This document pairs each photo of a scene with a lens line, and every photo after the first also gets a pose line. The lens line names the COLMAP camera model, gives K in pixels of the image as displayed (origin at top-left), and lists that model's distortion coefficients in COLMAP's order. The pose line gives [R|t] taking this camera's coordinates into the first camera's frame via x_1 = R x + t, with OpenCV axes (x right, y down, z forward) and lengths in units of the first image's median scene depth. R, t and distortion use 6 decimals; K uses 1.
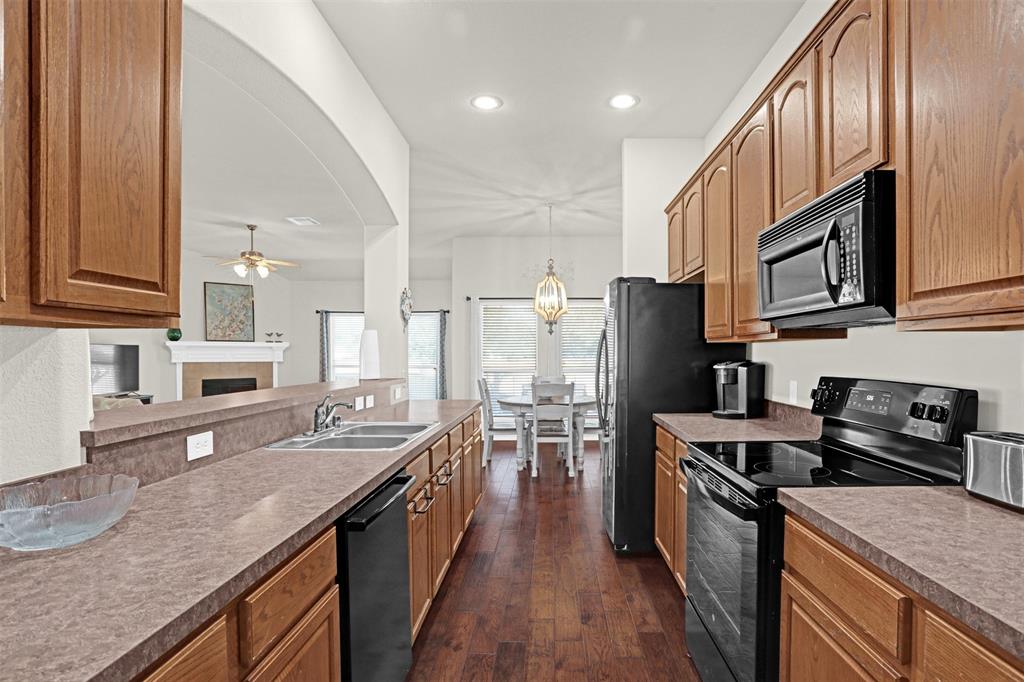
lens RADIAL K [[516.0, 0, 536.9], [0, 516.0, 355.7], [0, 0, 1]] dist [-0.056713, 0.014436]
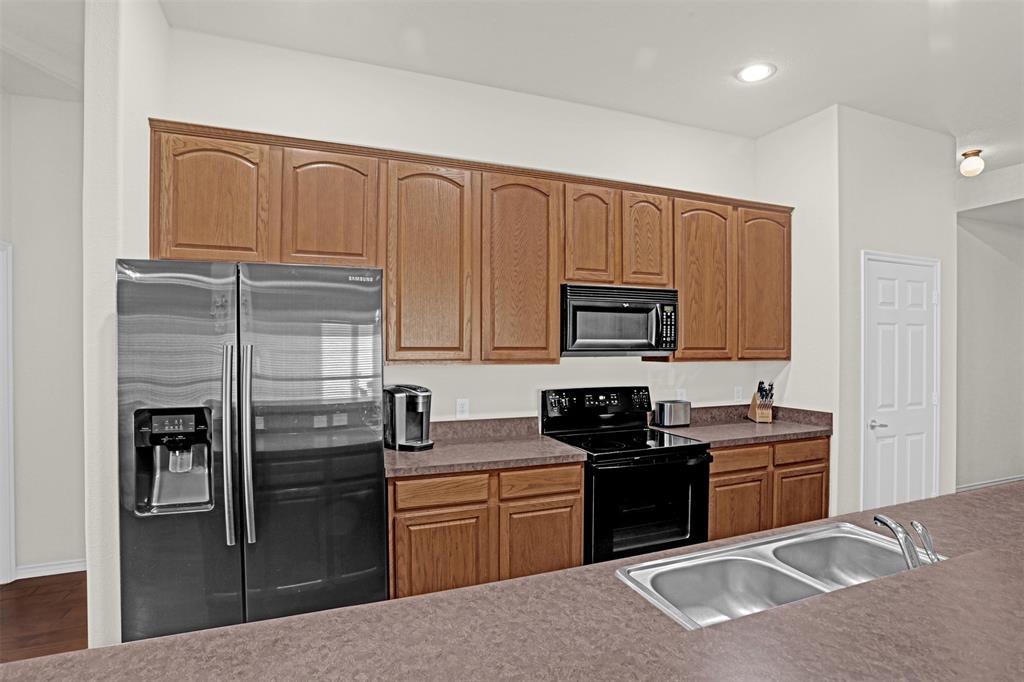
lens RADIAL K [[516.0, 0, 516.9], [0, 516.0, 345.4], [0, 0, 1]] dist [-0.056713, 0.014436]
pose [[-0.388698, -0.001678, 0.921363, -0.661419], [0.004156, 0.999985, 0.003575, -0.079521], [-0.921356, 0.005219, -0.388686, 1.470552]]
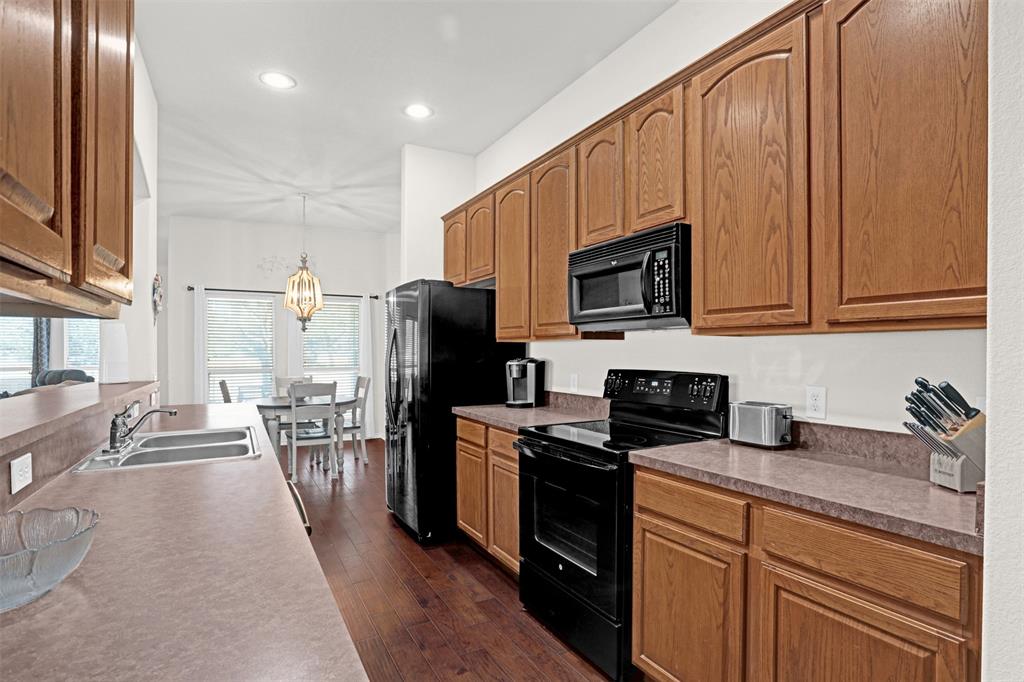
lens RADIAL K [[516.0, 0, 522.5], [0, 516.0, 353.2], [0, 0, 1]] dist [-0.056713, 0.014436]
pose [[0.860997, -0.002345, 0.508605, -0.268665], [0.003815, 0.999991, -0.001848, 0.001854], [-0.508596, 0.003532, 0.860998, -0.015781]]
